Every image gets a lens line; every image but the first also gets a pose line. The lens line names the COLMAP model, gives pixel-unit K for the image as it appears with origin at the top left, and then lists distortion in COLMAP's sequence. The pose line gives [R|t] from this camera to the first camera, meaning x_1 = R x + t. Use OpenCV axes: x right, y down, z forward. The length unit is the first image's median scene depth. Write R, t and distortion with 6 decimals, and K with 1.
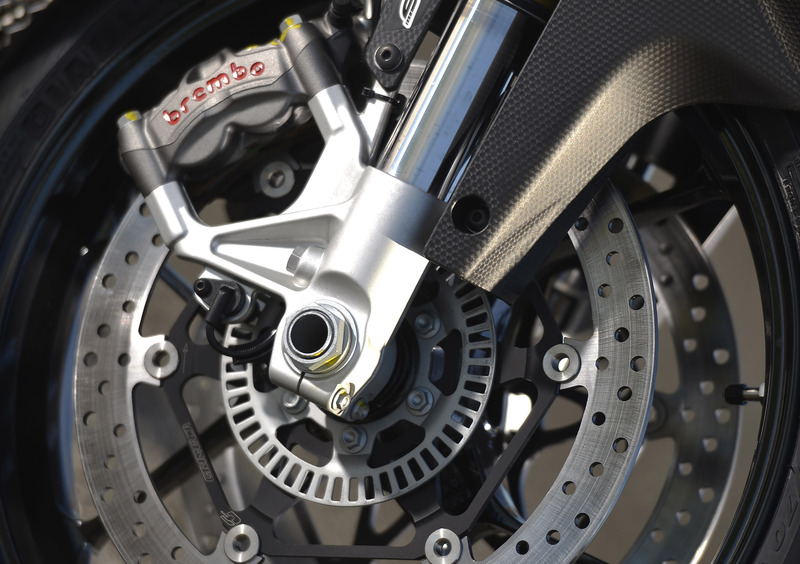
lens RADIAL K [[4539.1, 0, 403.3], [0, 4539.1, 287.5], [0, 0, 1]] dist [1.983467, 0.000000]
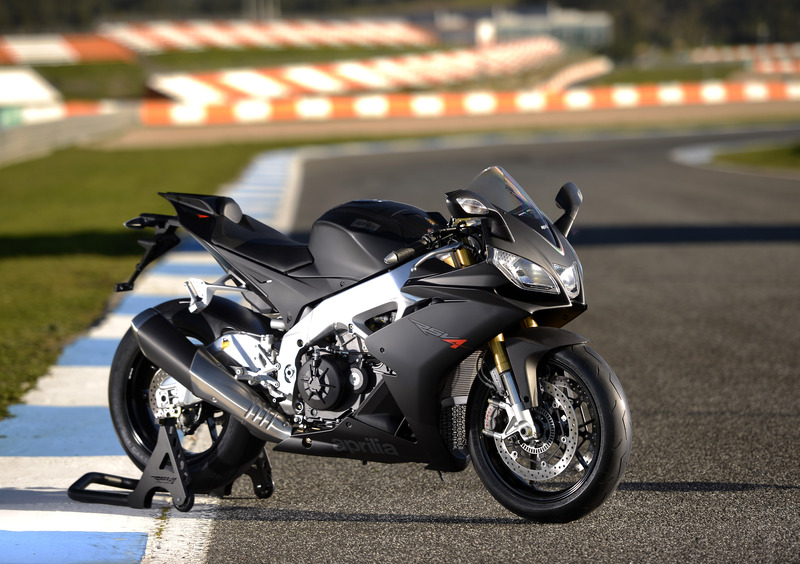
lens RADIAL K [[3644.6, 0, 399.1], [0, 3644.6, 281.3], [0, 0, 1]] dist [1.035372, 0.000000]
pose [[0.672667, -0.735329, -0.082525, 0.421847], [0.711886, 0.673543, -0.198894, 0.732891], [0.201837, 0.075041, 0.976540, -3.874629]]
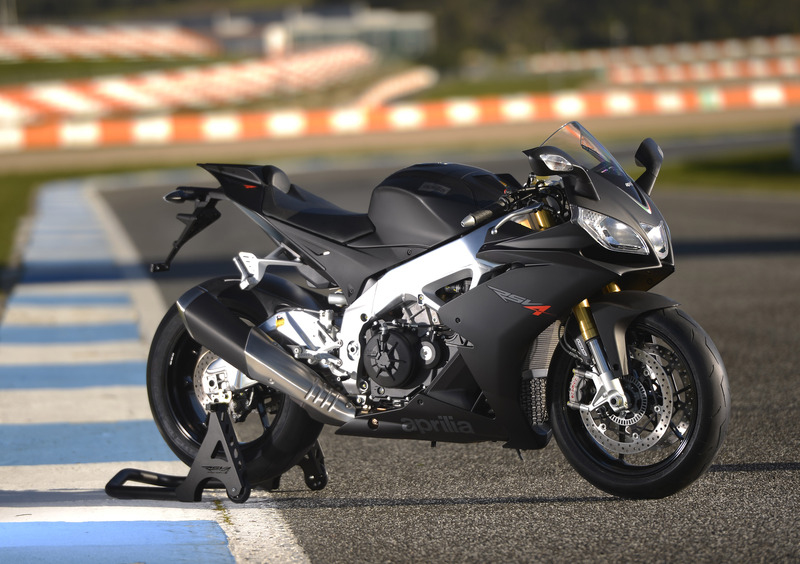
lens RADIAL K [[4539.1, 0, 387.9], [0, 4539.1, 279.9], [0, 0, 1]] dist [1.983467, 0.000000]
pose [[0.656263, -0.753480, -0.039834, 0.138764], [0.737858, 0.651903, -0.174896, 0.710278], [0.157749, 0.085386, 0.983781, -4.772976]]
